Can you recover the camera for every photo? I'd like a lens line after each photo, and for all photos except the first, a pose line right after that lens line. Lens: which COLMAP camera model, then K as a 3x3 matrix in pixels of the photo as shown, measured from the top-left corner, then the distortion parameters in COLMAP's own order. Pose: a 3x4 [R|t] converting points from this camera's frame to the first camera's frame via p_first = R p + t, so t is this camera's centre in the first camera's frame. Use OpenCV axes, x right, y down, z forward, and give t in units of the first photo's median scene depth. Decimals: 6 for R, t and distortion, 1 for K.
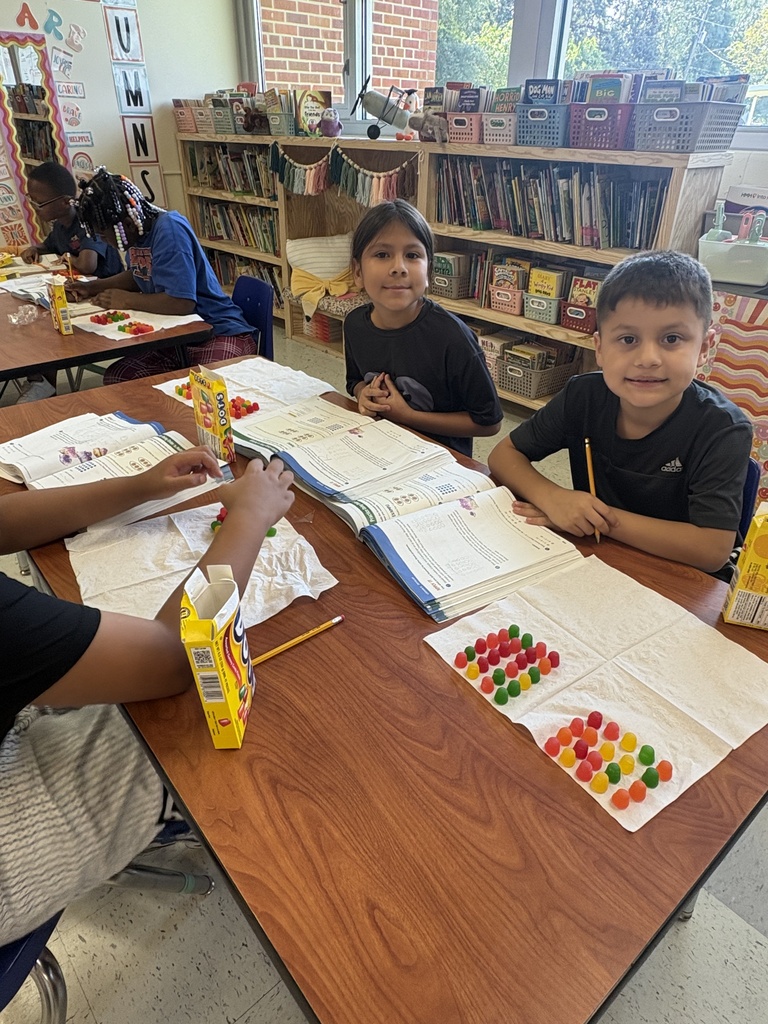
lens RADIAL K [[644.2, 0, 384.0], [0, 644.2, 512.0], [0, 0, 1]] dist [-0.005109, 0.005692]
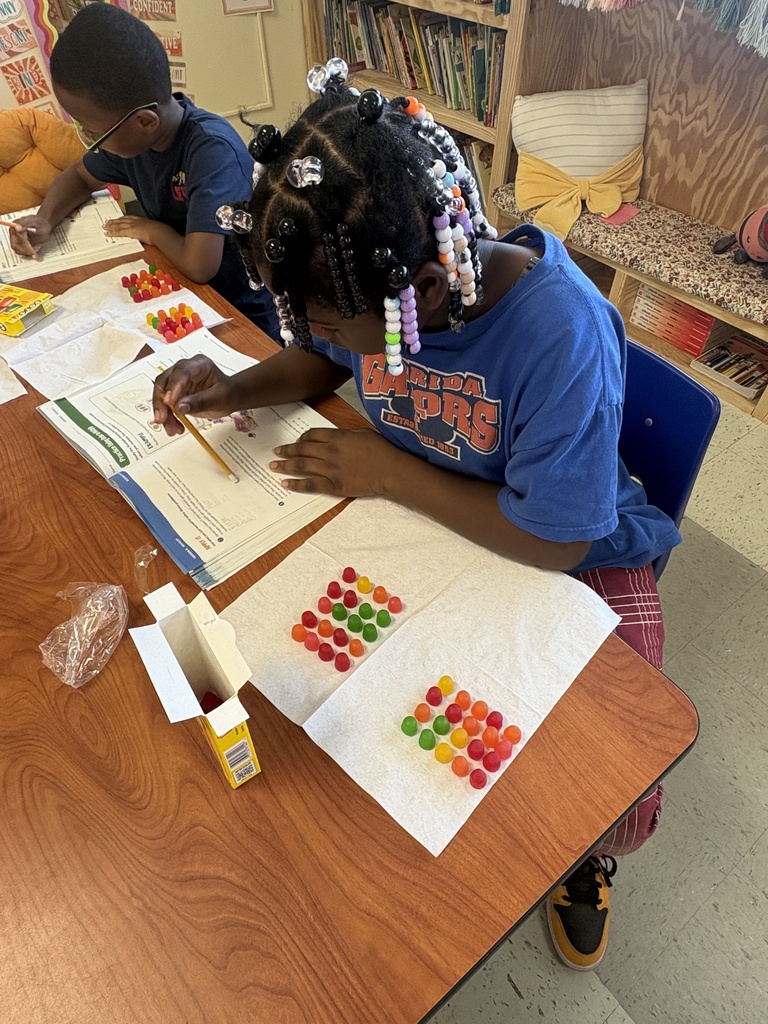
lens RADIAL K [[657.6, 0, 387.4], [0, 657.6, 509.9], [0, 0, 1]] dist [0.001956, -0.000513]
pose [[0.996846, 0.044010, -0.066043, -0.196861], [-0.024443, 0.961959, 0.272097, -0.227746], [0.075506, -0.269625, 0.960001, 0.356665]]
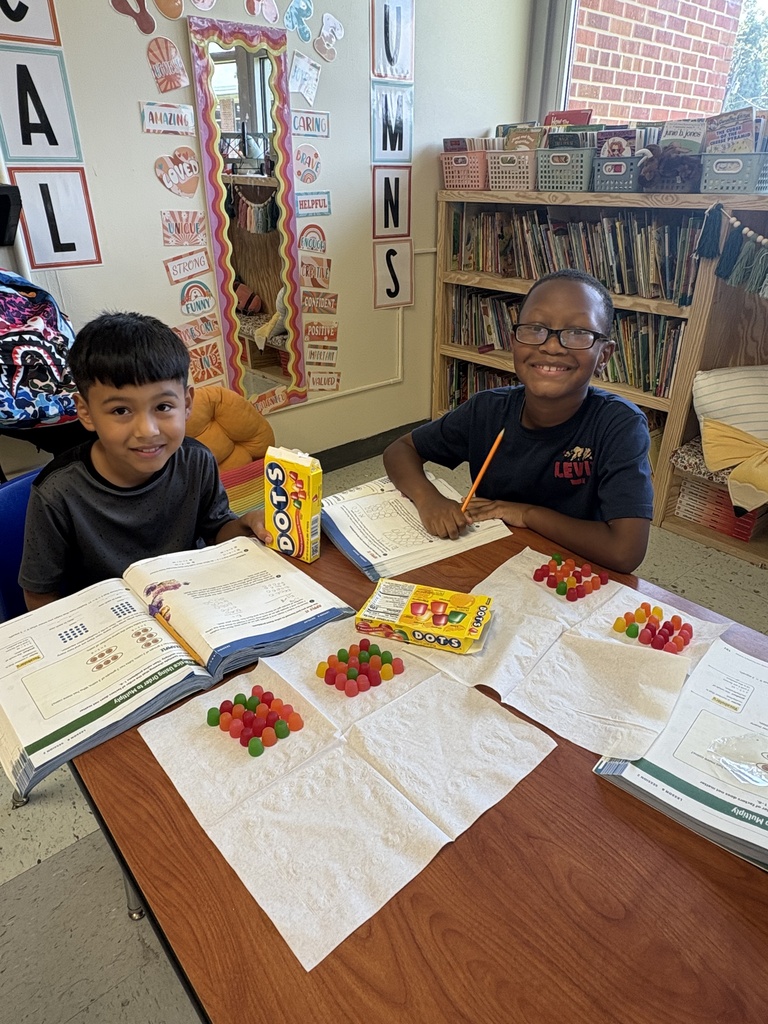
lens RADIAL K [[657.6, 0, 387.4], [0, 657.6, 509.9], [0, 0, 1]] dist [0.001956, -0.000513]
pose [[0.999520, -0.001226, -0.030950, -0.384613], [-0.001055, 0.997289, -0.073577, -0.248824], [0.030956, 0.073574, 0.996809, 0.410195]]
